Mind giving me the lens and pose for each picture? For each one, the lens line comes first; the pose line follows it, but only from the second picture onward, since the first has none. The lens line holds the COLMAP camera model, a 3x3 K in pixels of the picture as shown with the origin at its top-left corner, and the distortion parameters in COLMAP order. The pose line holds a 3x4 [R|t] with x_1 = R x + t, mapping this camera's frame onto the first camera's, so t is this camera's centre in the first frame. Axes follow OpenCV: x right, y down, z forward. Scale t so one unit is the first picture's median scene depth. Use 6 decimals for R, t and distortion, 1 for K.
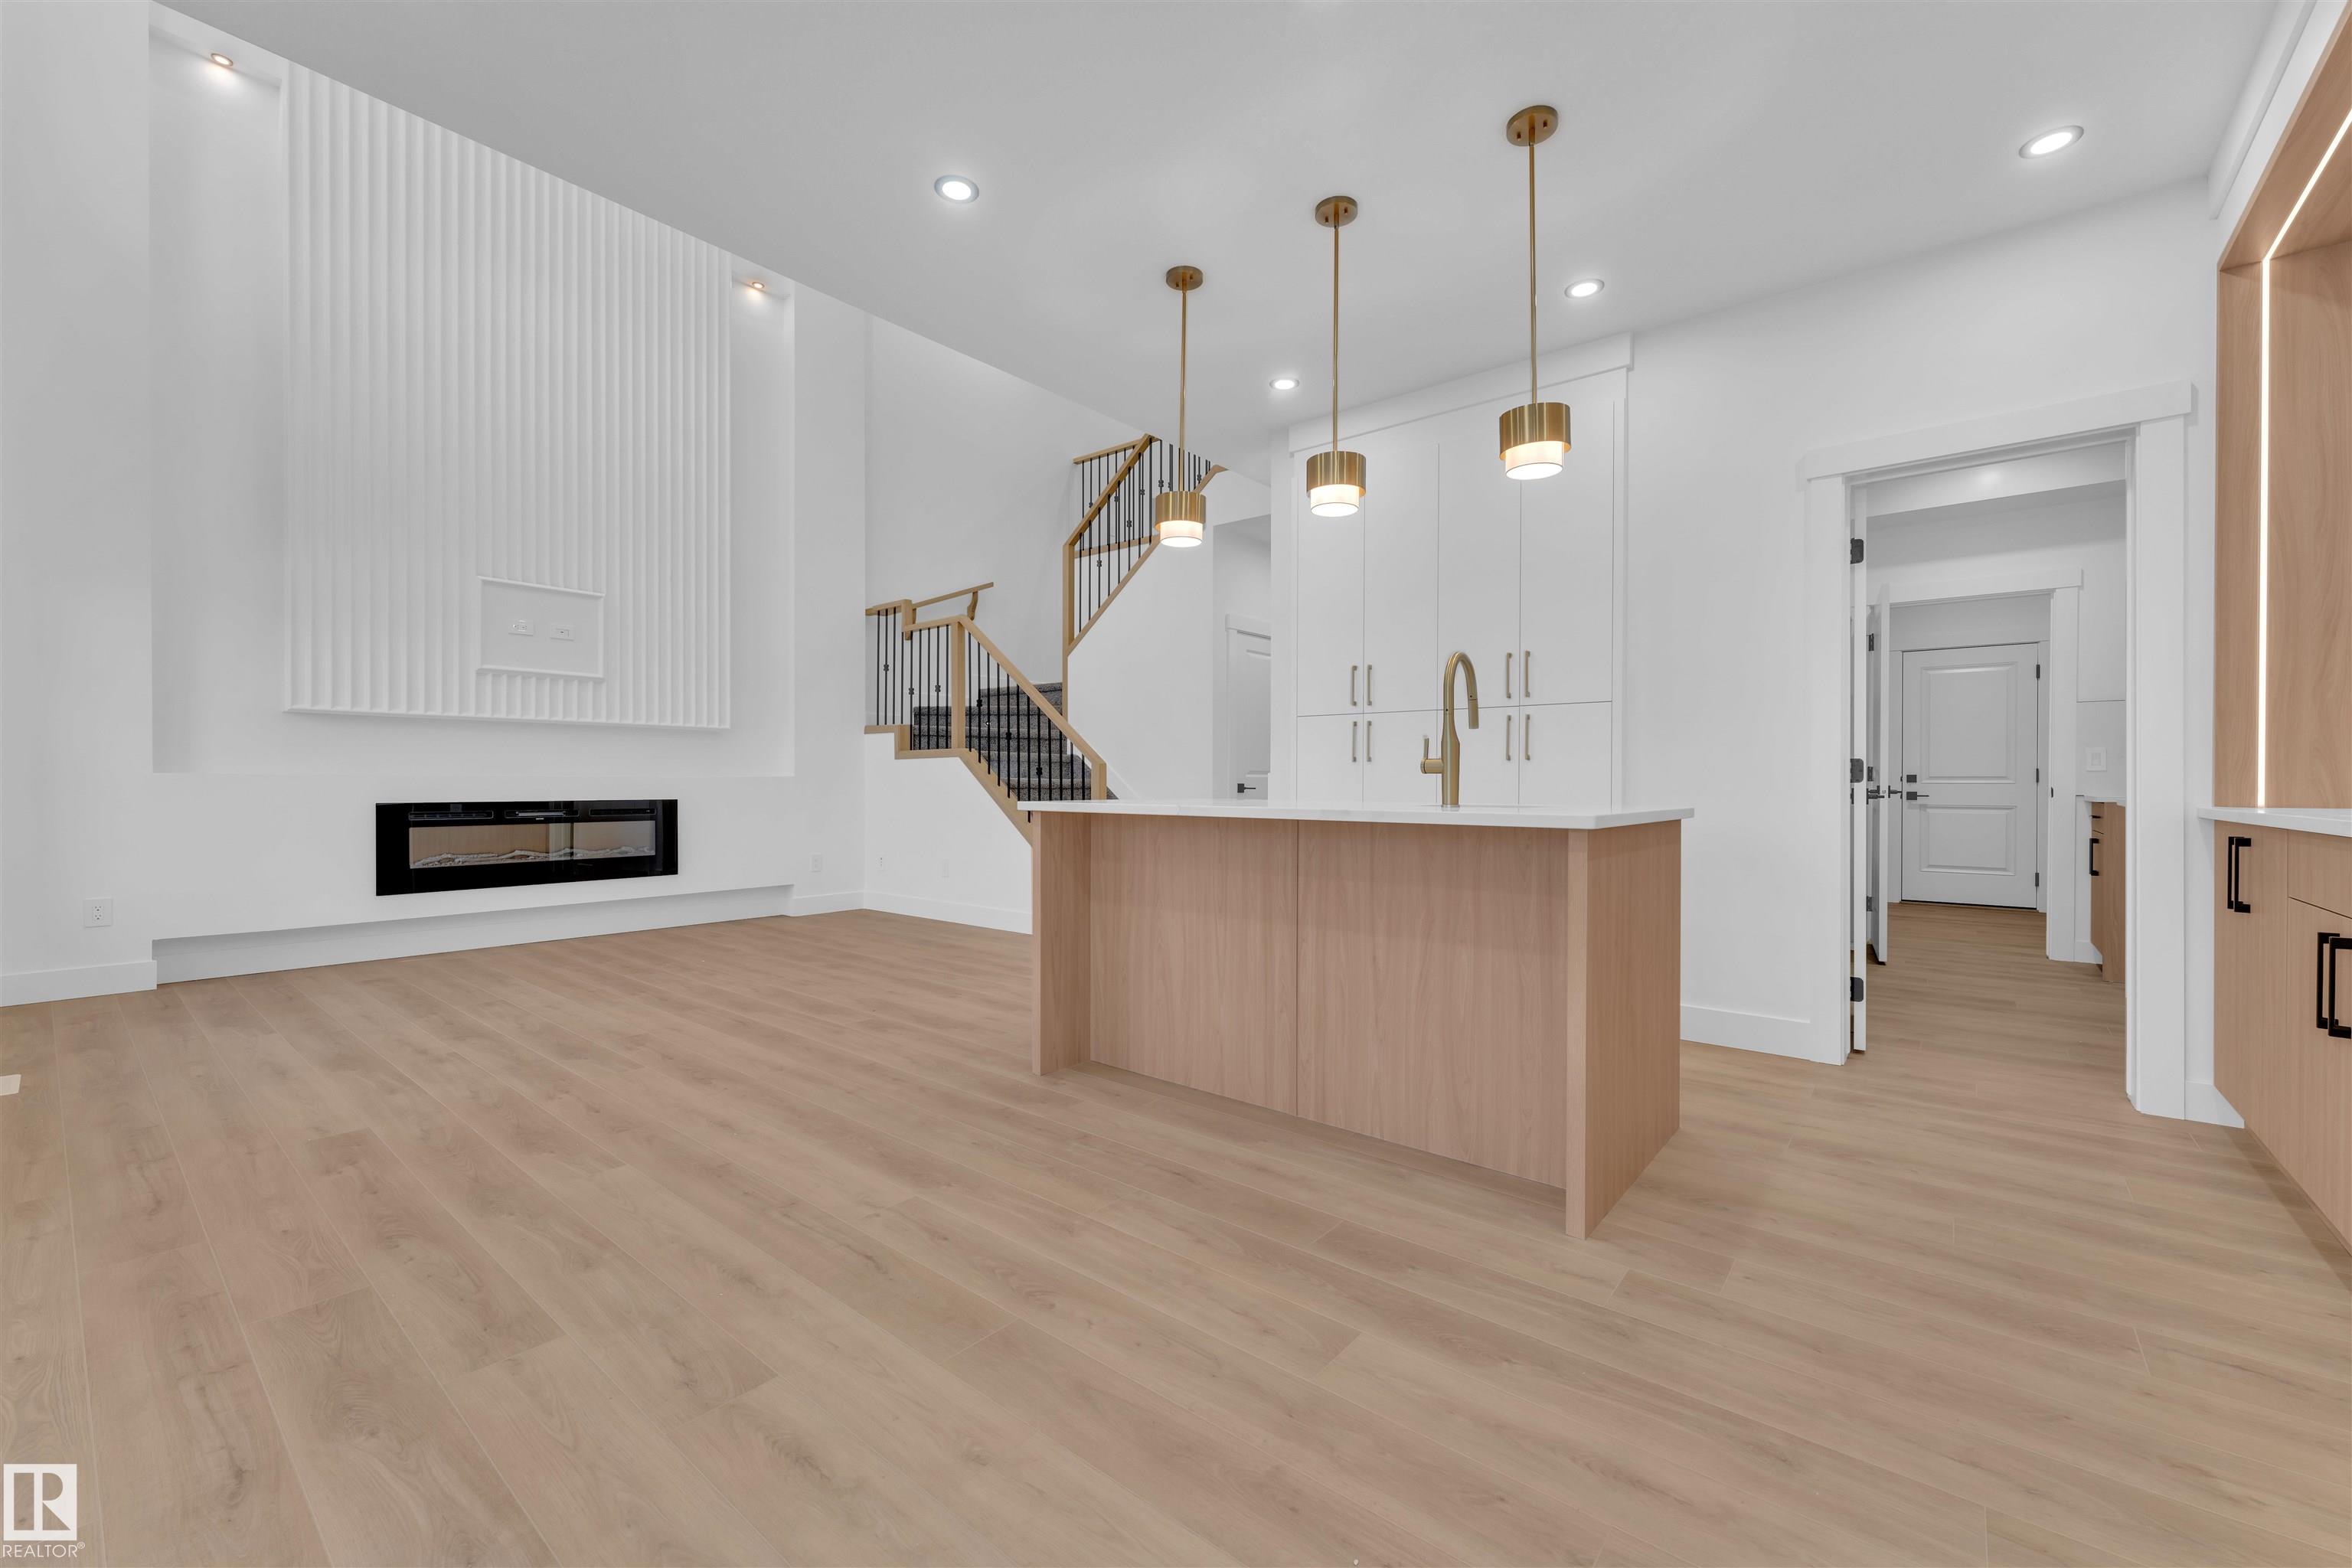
lens RADIAL K [[942.5, 0, 1172.5], [0, 942.5, 785.4], [0, 0, 1]] dist [0.000549, 0.000491]
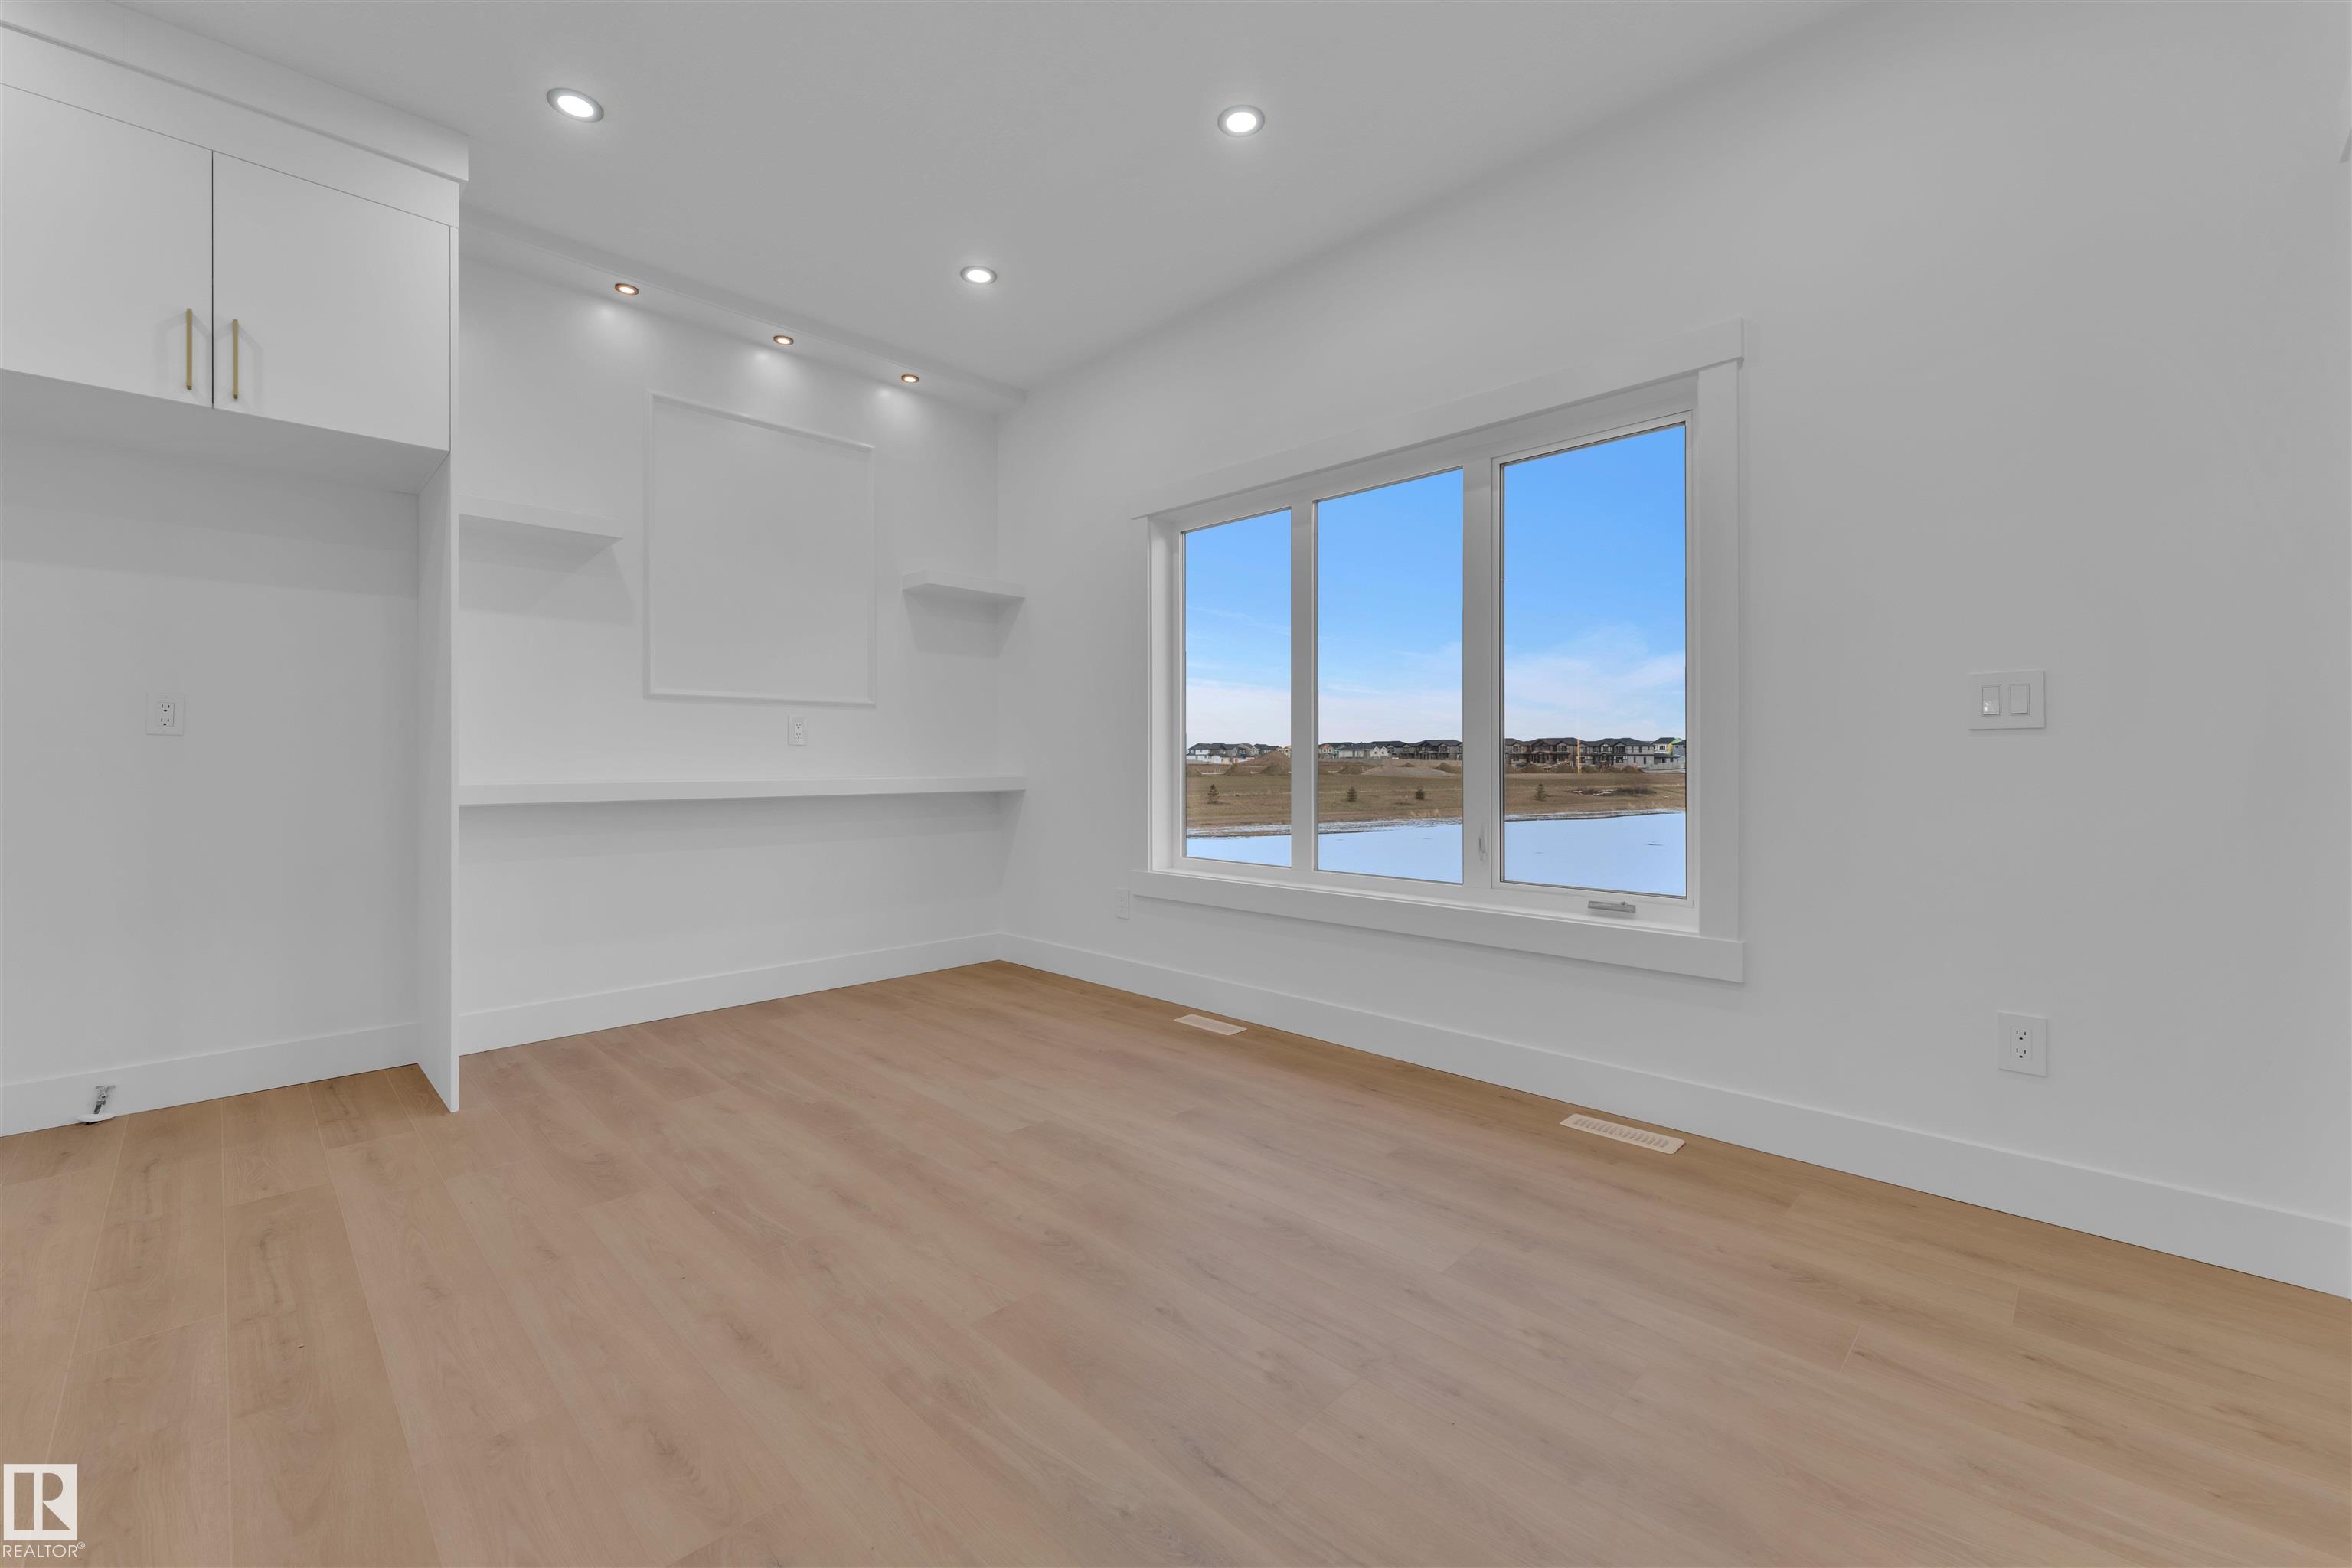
lens RADIAL K [[952.1, 0, 1171.8], [0, 952.1, 762.8], [0, 0, 1]] dist [0.000429, 0.000250]
pose [[-0.995940, -0.000938, 0.090014, -0.273159], [-0.000306, 0.999975, 0.007039, -0.003101], [-0.090018, 0.006983, -0.995916, 0.526603]]
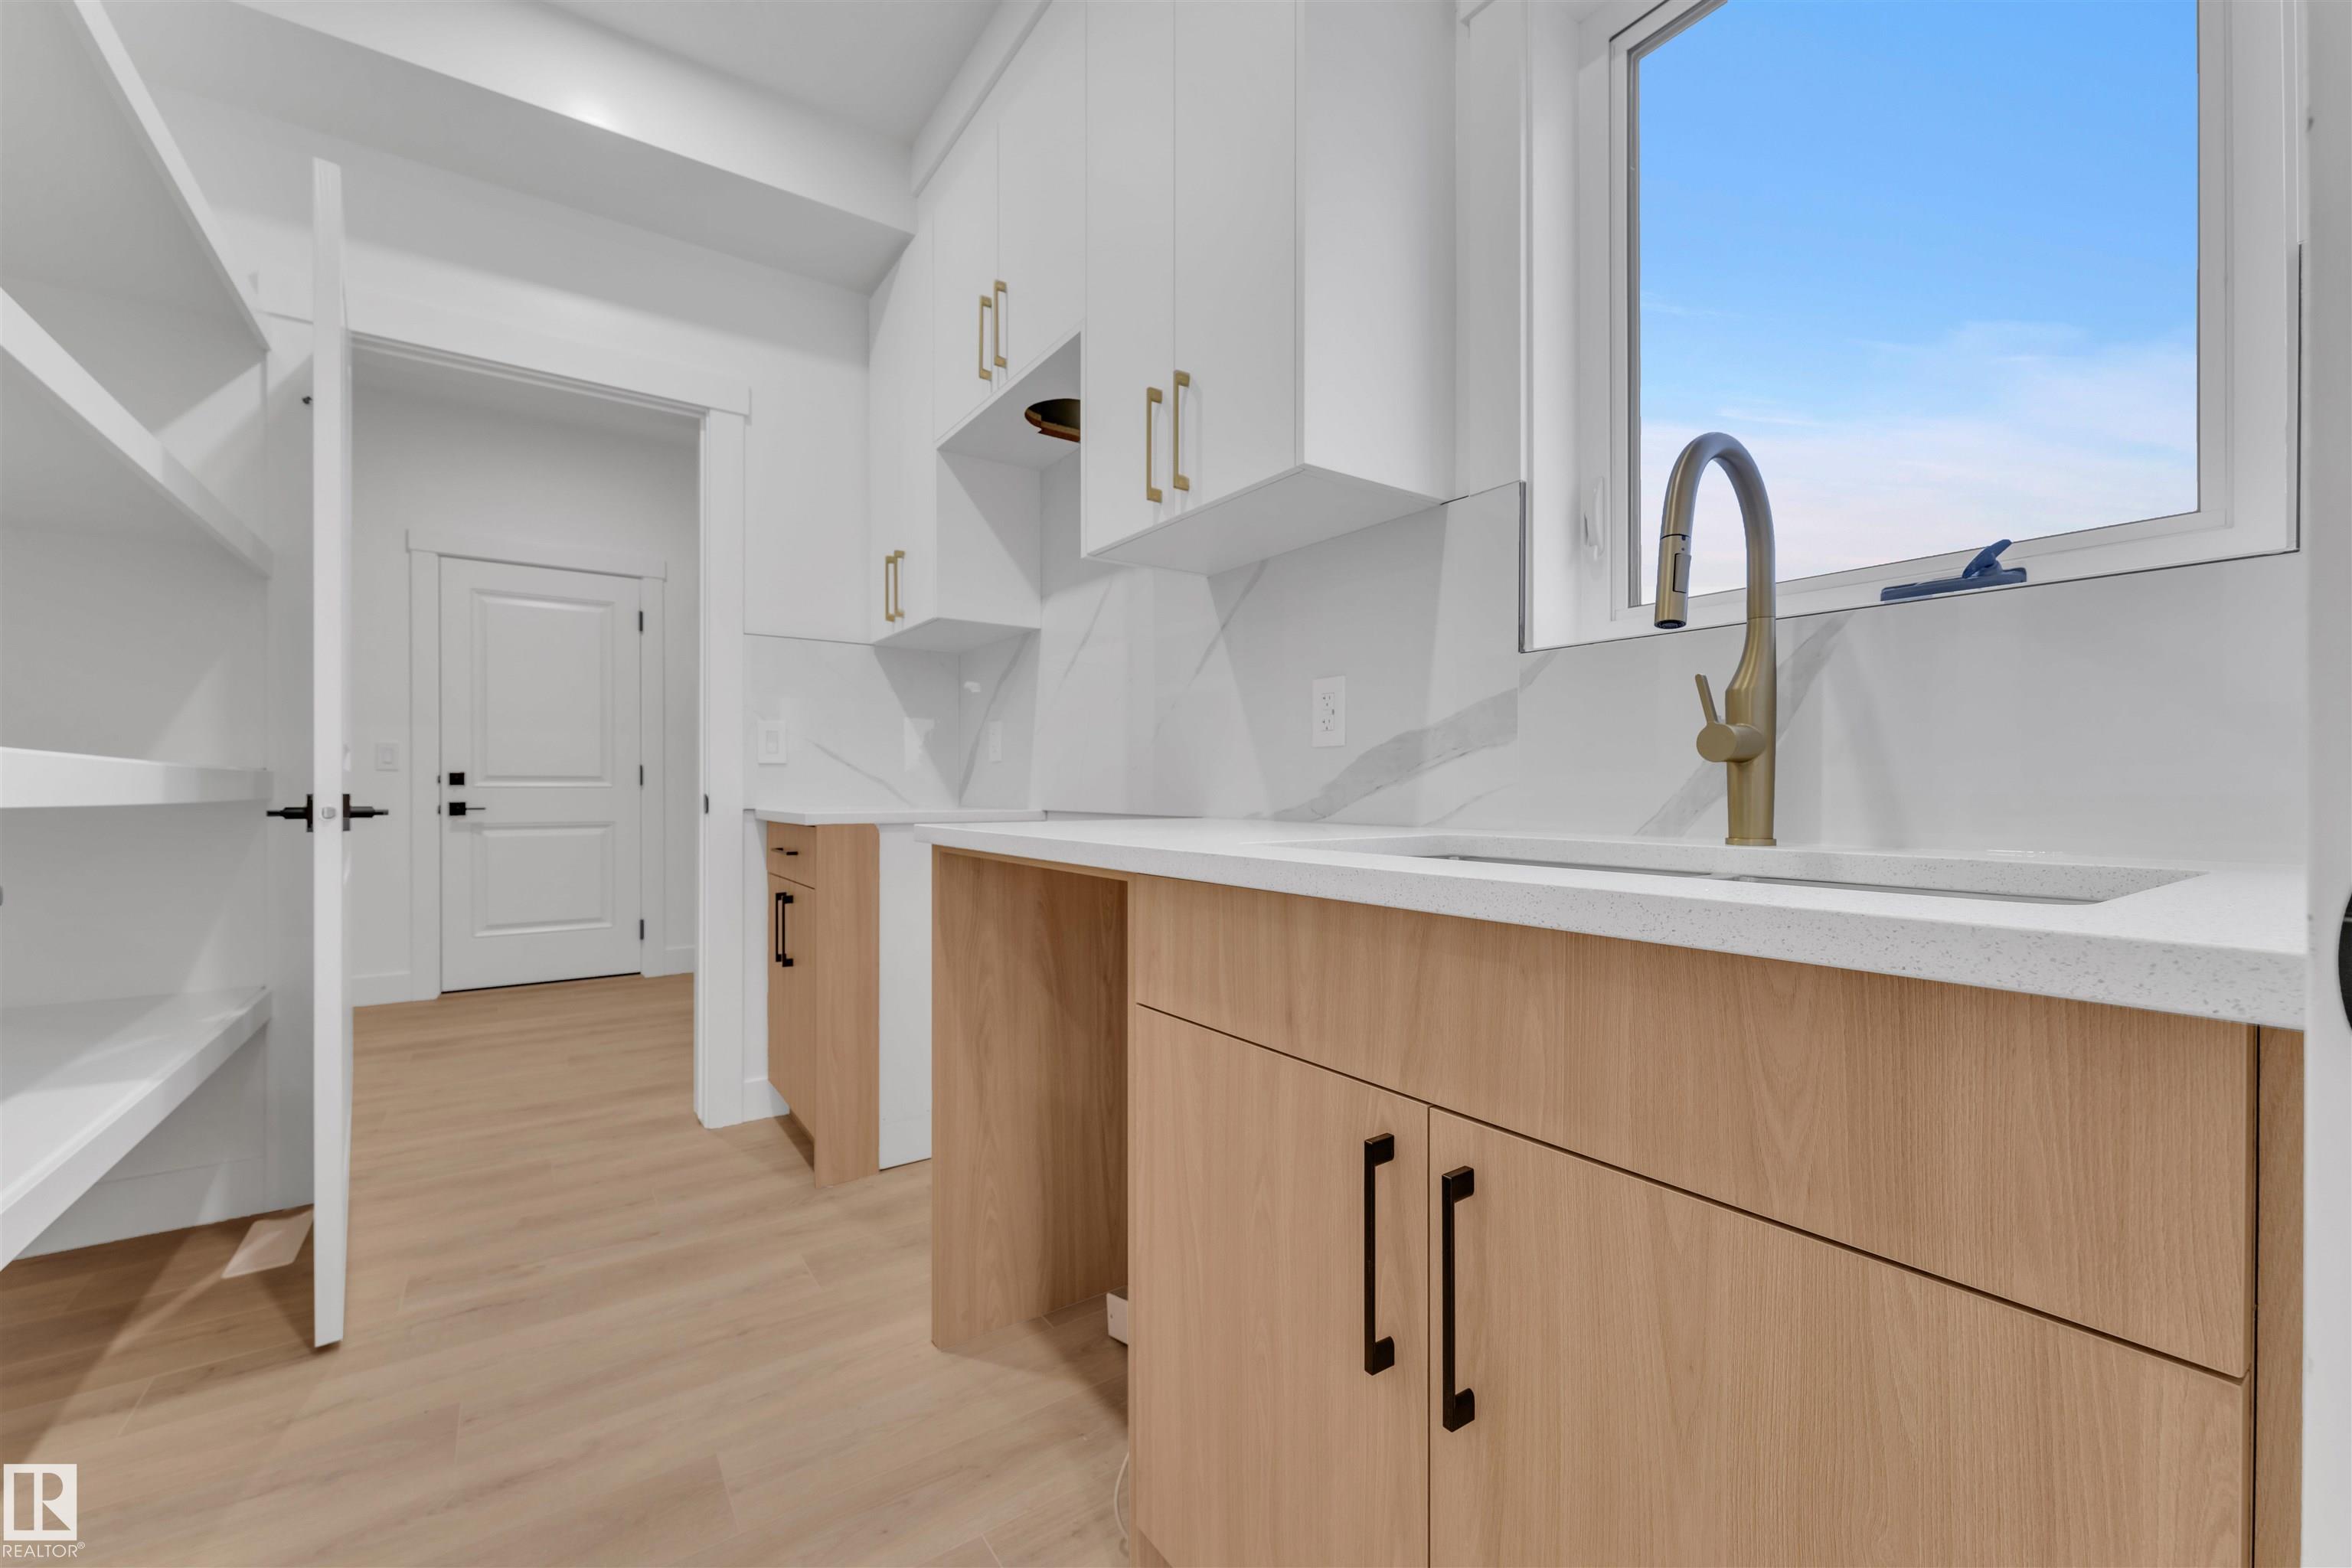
lens RADIAL K [[934.1, 0, 1178.5], [0, 934.1, 787.5], [0, 0, 1]] dist [0.000332, 0.000579]
pose [[0.264758, -0.007391, 0.964286, 0.531673], [0.006714, 0.999961, 0.005821, -0.003612], [-0.964291, 0.004933, 0.264798, 0.643114]]
